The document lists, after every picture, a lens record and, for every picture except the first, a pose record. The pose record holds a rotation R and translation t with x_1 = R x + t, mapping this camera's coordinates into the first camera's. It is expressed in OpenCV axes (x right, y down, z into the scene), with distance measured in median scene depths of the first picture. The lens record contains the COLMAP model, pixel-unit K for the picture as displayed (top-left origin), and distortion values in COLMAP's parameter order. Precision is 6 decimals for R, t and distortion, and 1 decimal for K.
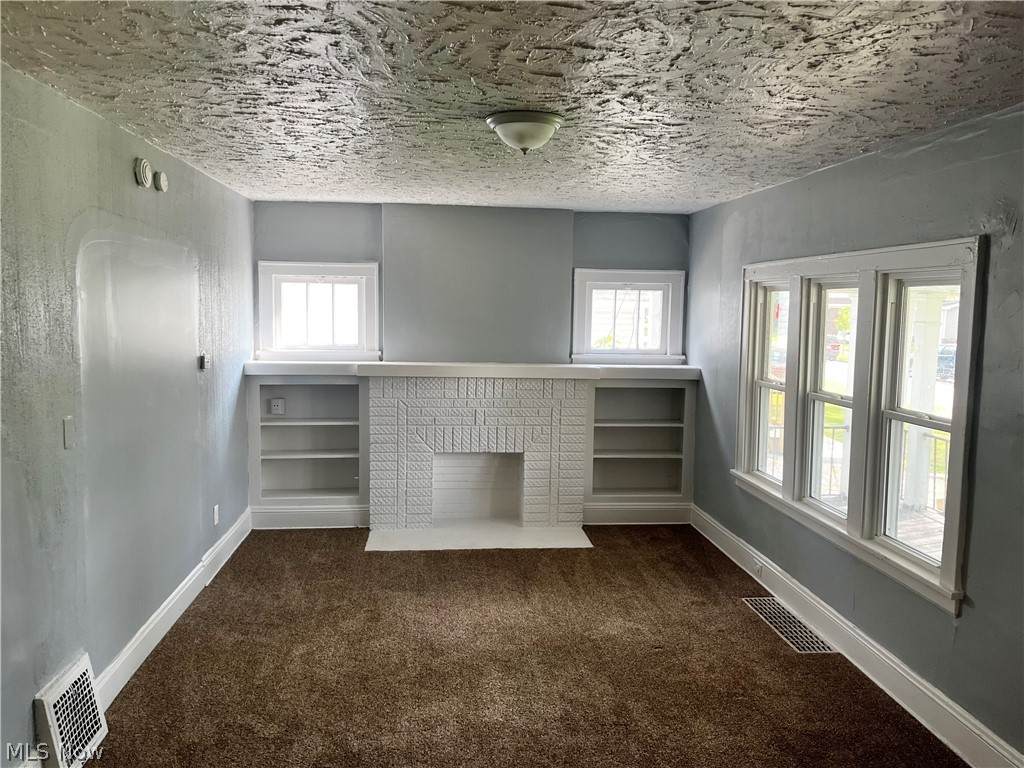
lens RADIAL K [[776.6, 0, 512.0], [0, 776.6, 384.0], [0, 0, 1]] dist [0.115382, -0.159667]
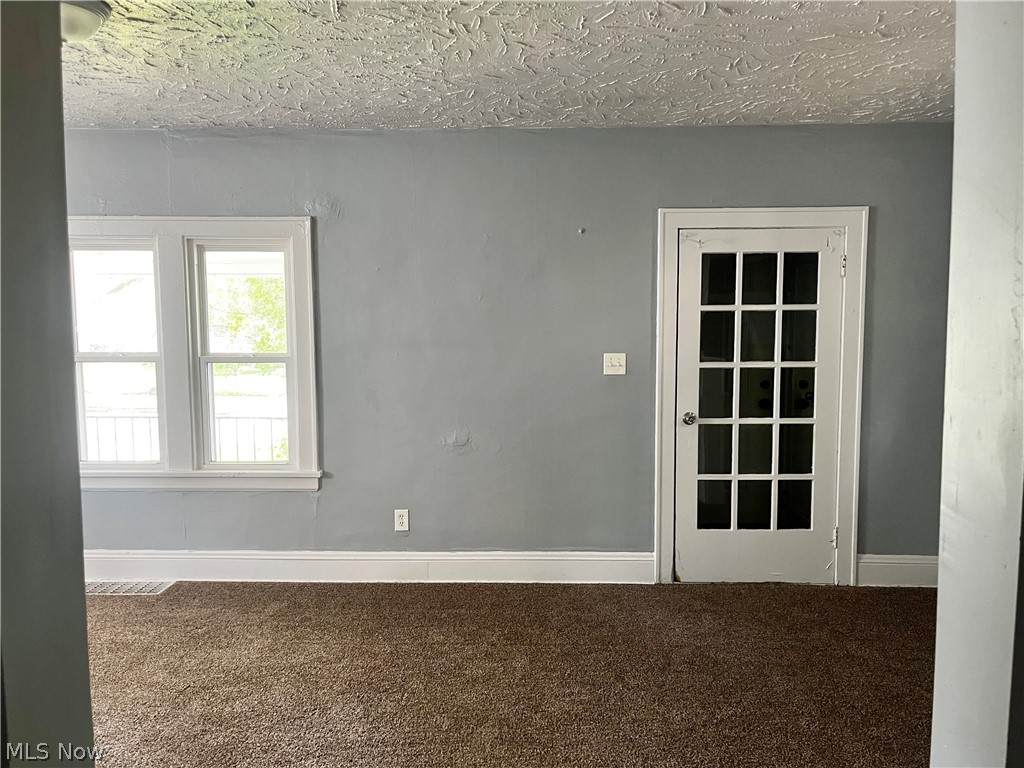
lens RADIAL K [[767.9, 0, 512.0], [0, 767.9, 384.0], [0, 0, 1]] dist [0.065138, -0.103415]
pose [[0.130765, -0.101284, 0.986226, -0.617370], [0.106025, 0.990492, 0.087664, 0.022306], [-0.985728, 0.093101, 0.140260, 0.393356]]
